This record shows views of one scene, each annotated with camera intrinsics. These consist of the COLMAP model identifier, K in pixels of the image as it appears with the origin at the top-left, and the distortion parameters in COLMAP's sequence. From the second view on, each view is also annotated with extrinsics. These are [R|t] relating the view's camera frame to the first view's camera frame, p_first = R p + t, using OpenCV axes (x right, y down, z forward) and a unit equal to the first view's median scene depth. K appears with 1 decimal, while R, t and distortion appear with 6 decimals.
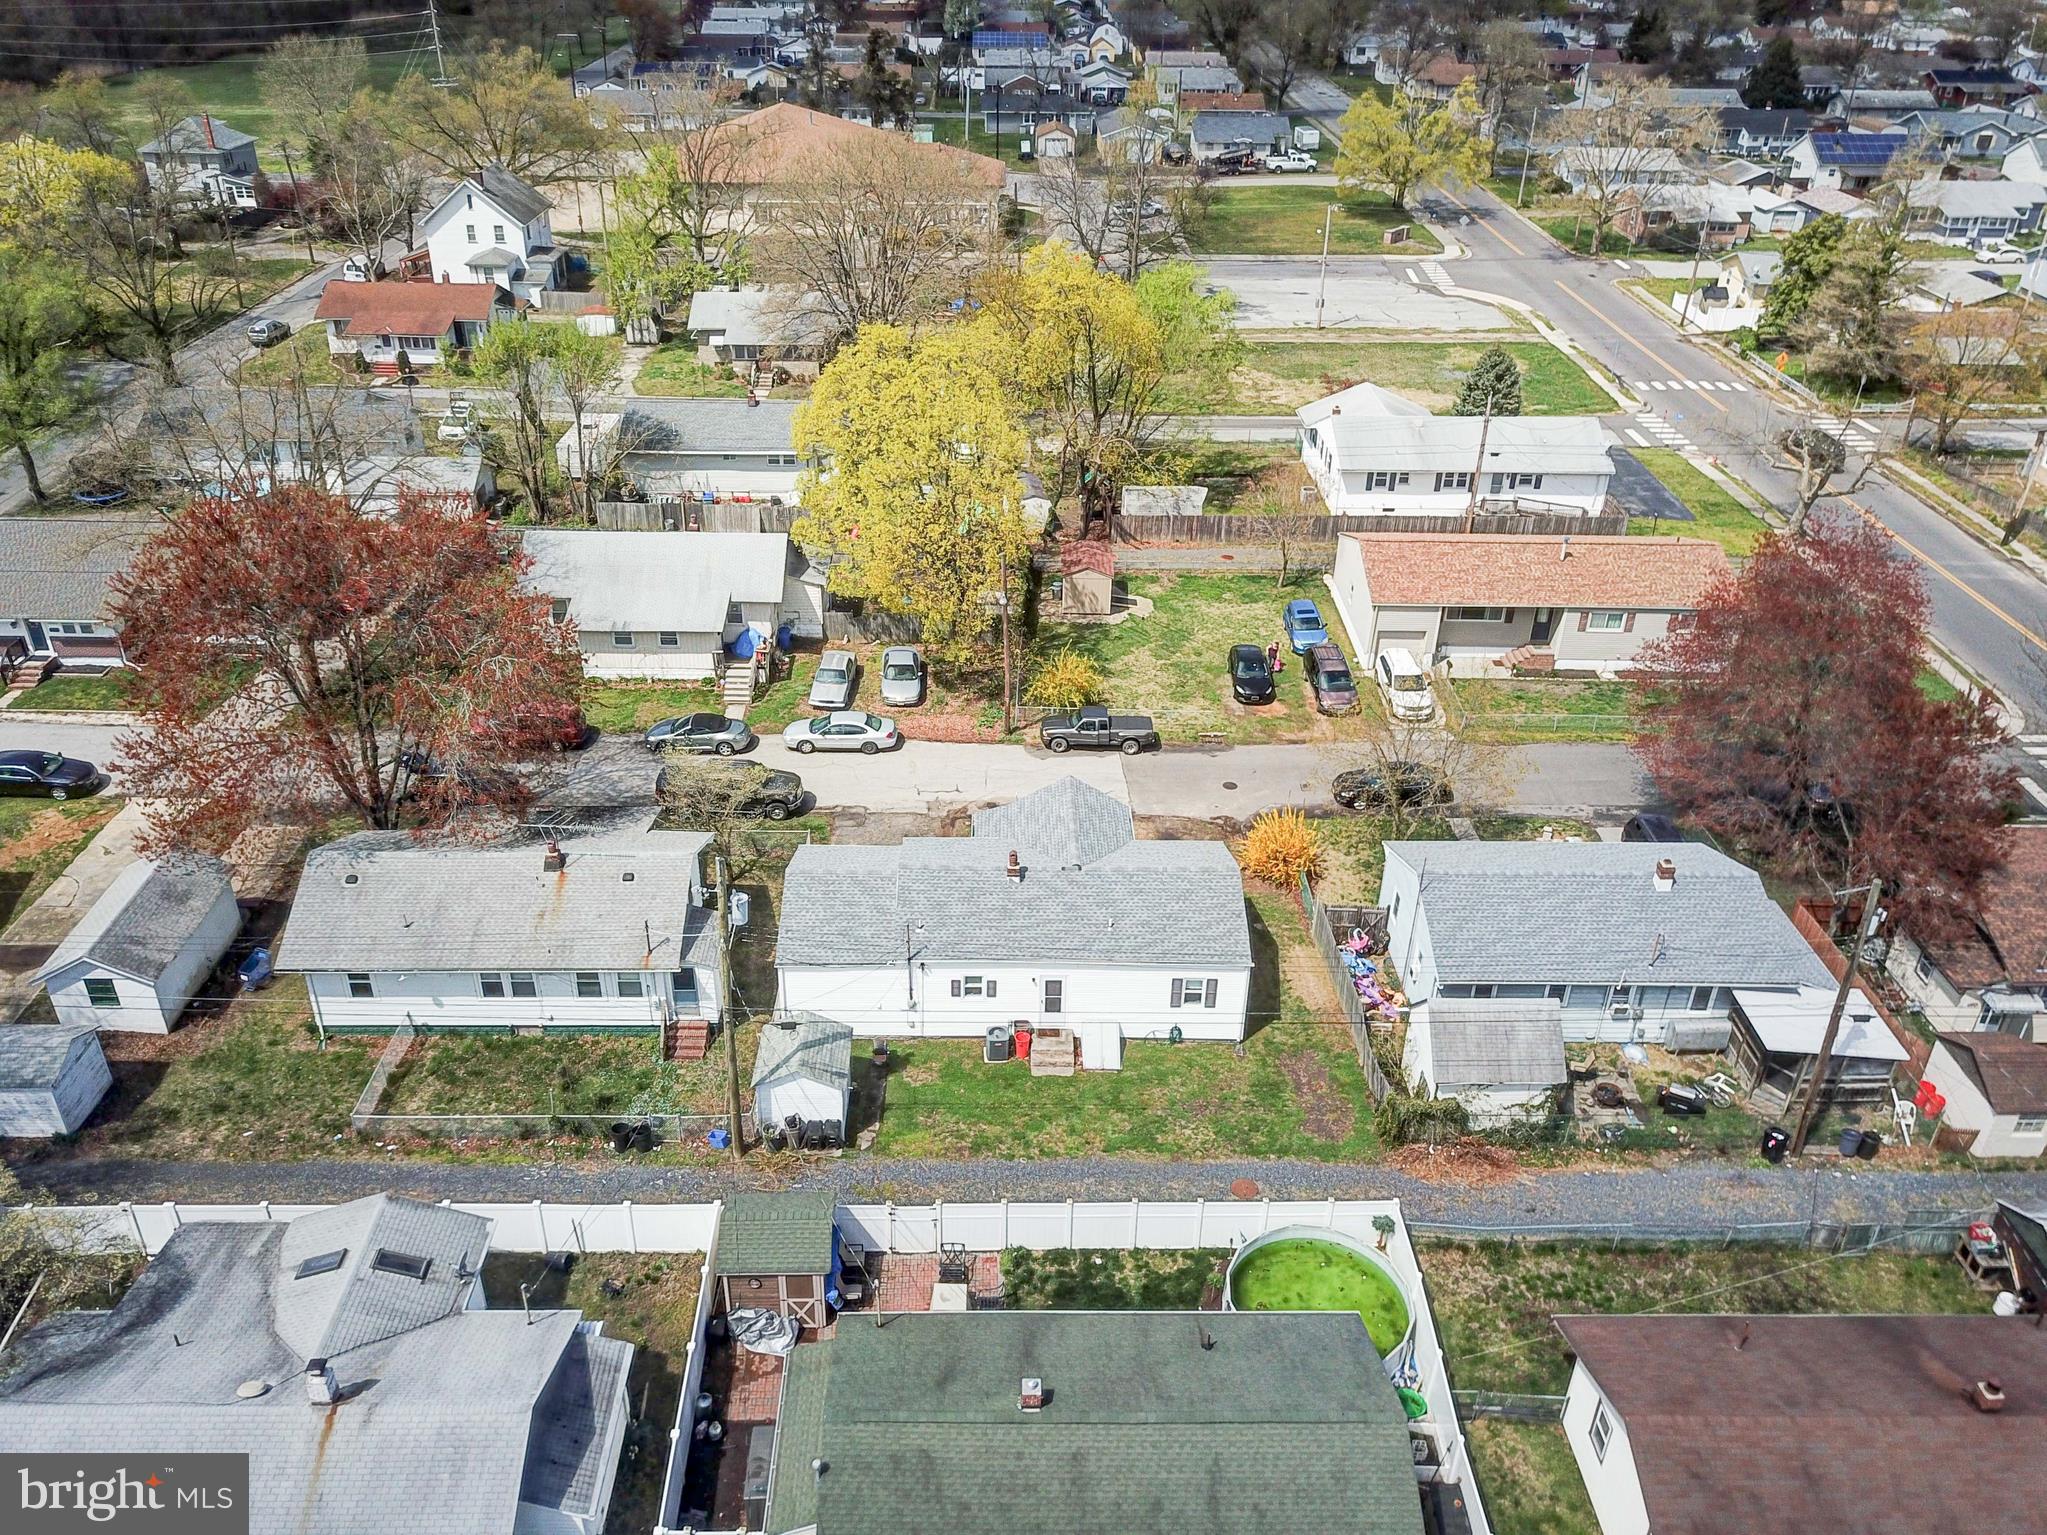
lens RADIAL K [[1554.0, 0, 1023.5], [0, 1554.0, 767.5], [0, 0, 1]] dist [0.000320, 0.001586]
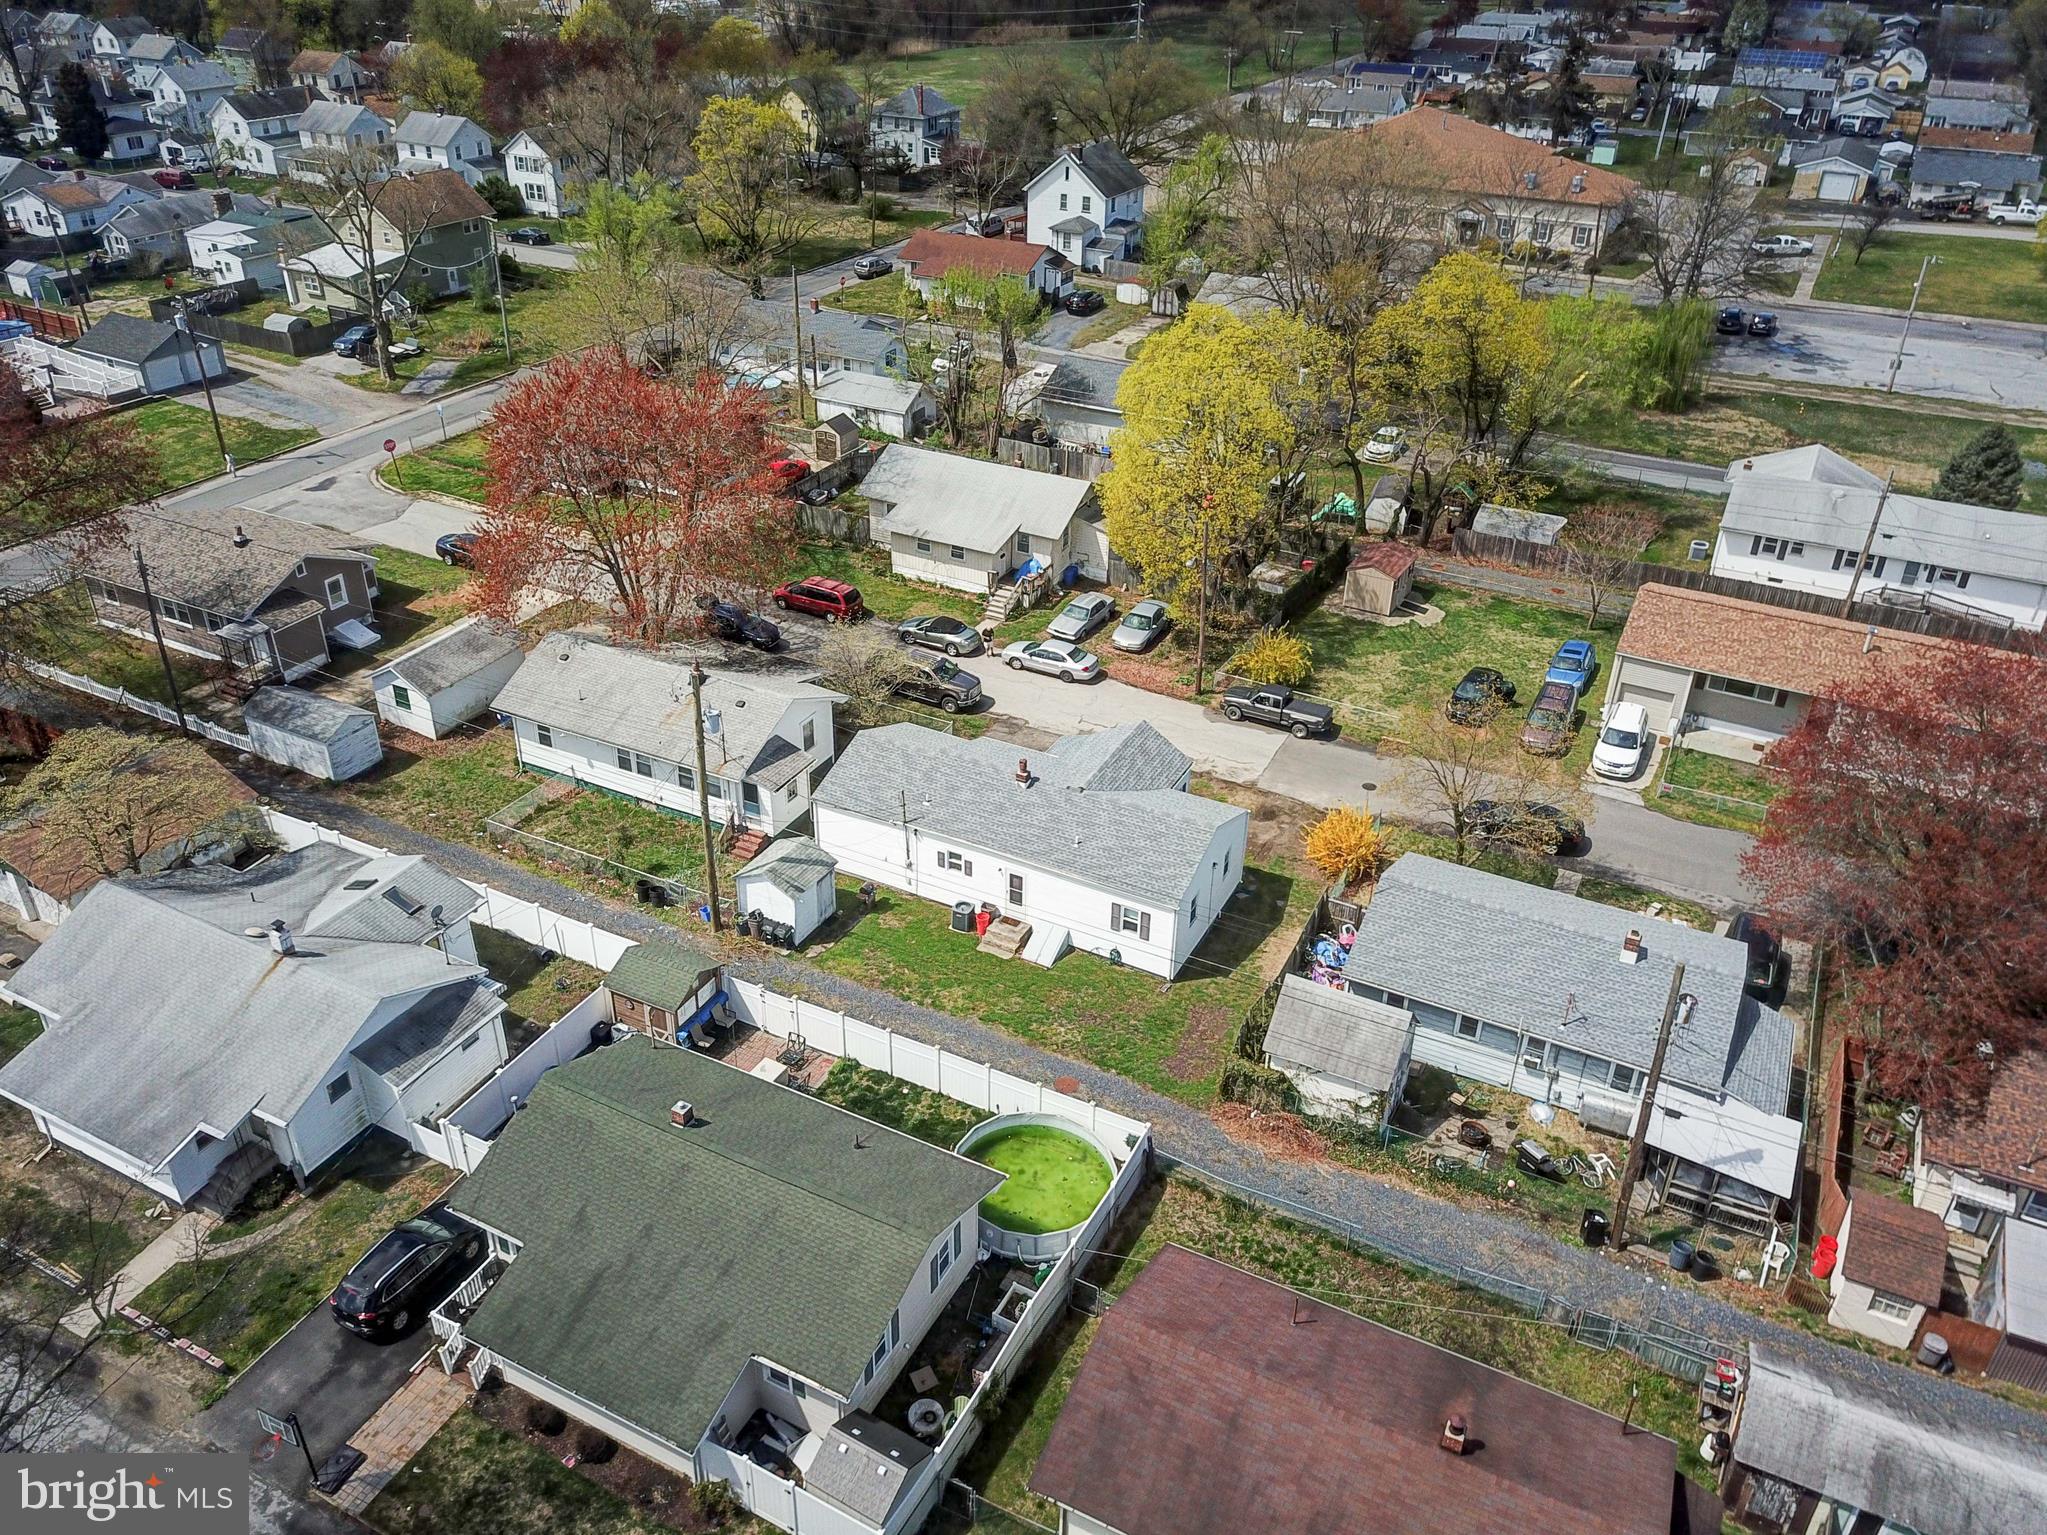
lens RADIAL K [[1531.2, 0, 988.3], [0, 1531.2, 769.5], [0, 0, 1]] dist [0.026087, -0.030057]
pose [[0.881619, 0.241346, -0.405587, 0.325597], [-0.239293, 0.969294, 0.056634, 0.003682], [0.406801, 0.047124, 0.912300, -0.018503]]
